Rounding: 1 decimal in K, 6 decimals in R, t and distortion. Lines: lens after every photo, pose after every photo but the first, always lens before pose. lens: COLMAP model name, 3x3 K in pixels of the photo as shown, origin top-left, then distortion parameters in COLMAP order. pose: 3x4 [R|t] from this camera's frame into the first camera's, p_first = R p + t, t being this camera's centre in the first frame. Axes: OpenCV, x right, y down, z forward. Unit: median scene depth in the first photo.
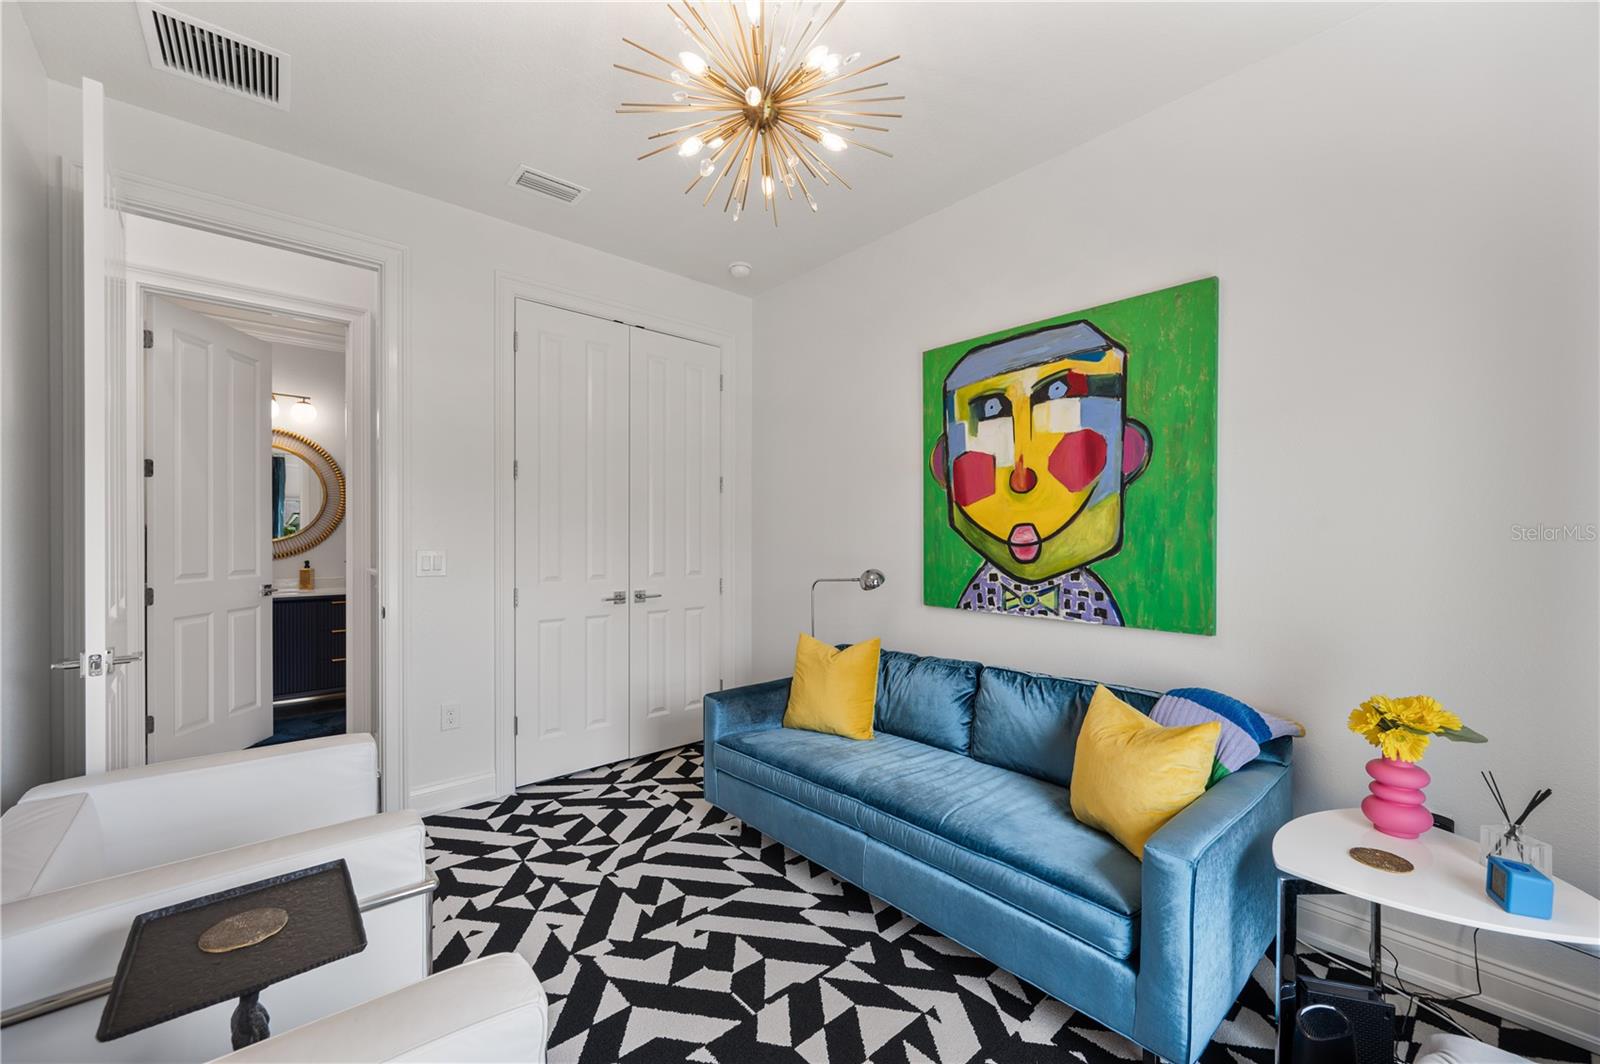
lens RADIAL K [[634.8, 0, 803.2], [0, 634.8, 531.8], [0, 0, 1]] dist [-0.001742, -0.000404]
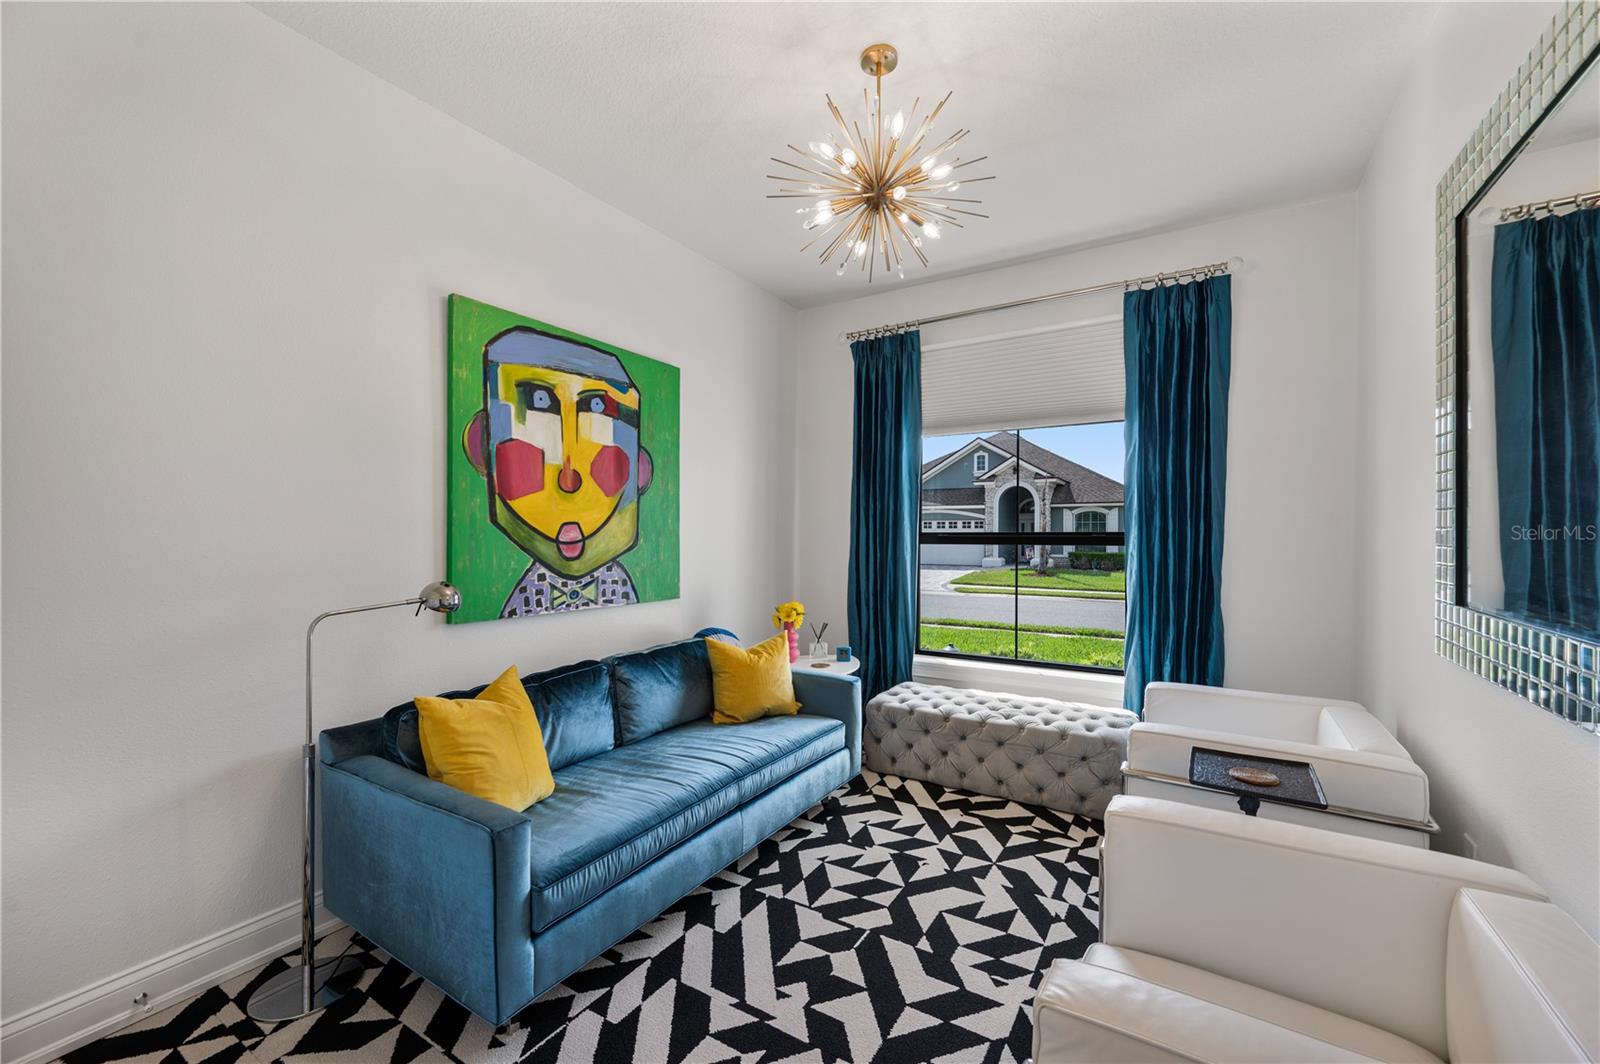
lens RADIAL K [[640.1, 0, 805.9], [0, 640.1, 534.3], [0, 0, 1]] dist [0.001819, 0.000008]
pose [[-0.285940, 0.003192, 0.958242, -0.786225], [-0.003108, 0.999986, -0.004258, 0.010323], [-0.958243, -0.004196, -0.285926, 0.952962]]
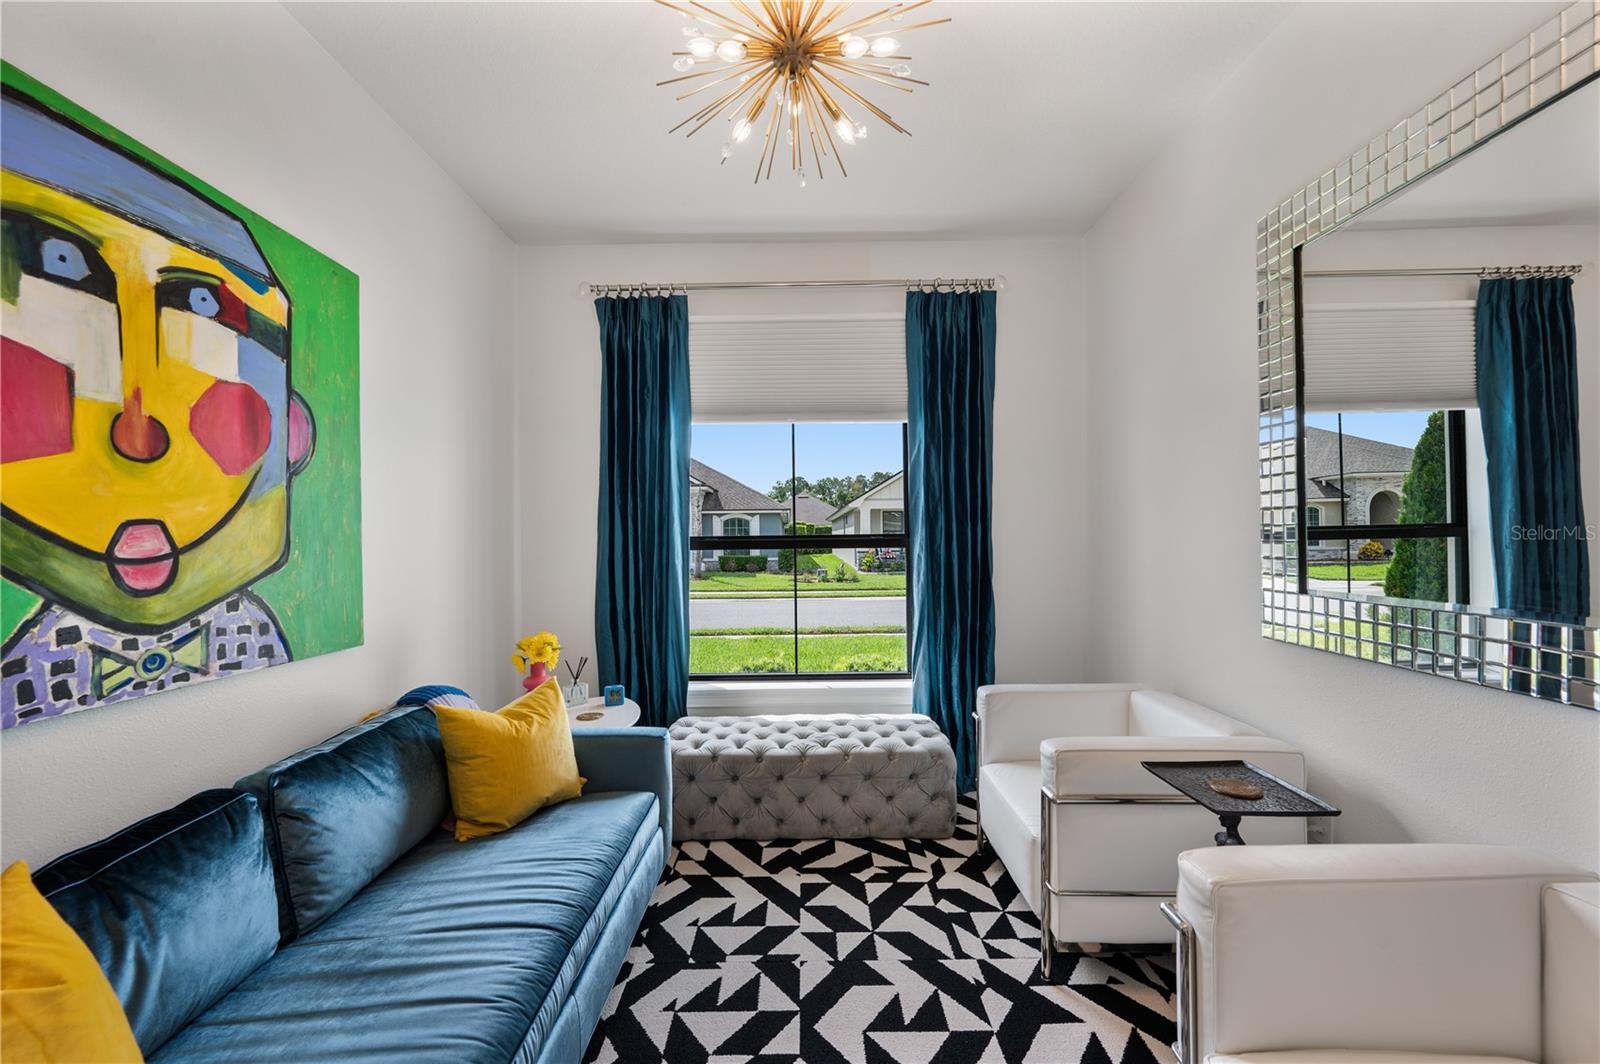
lens RADIAL K [[632.3, 0, 801.1], [0, 632.3, 538.0], [0, 0, 1]] dist [-0.001428, -0.000091]
pose [[-0.741793, 0.012755, 0.670507, -0.415567], [0.011593, 0.999914, -0.006196, 0.011730], [-0.670528, 0.003177, -0.741877, 1.047498]]
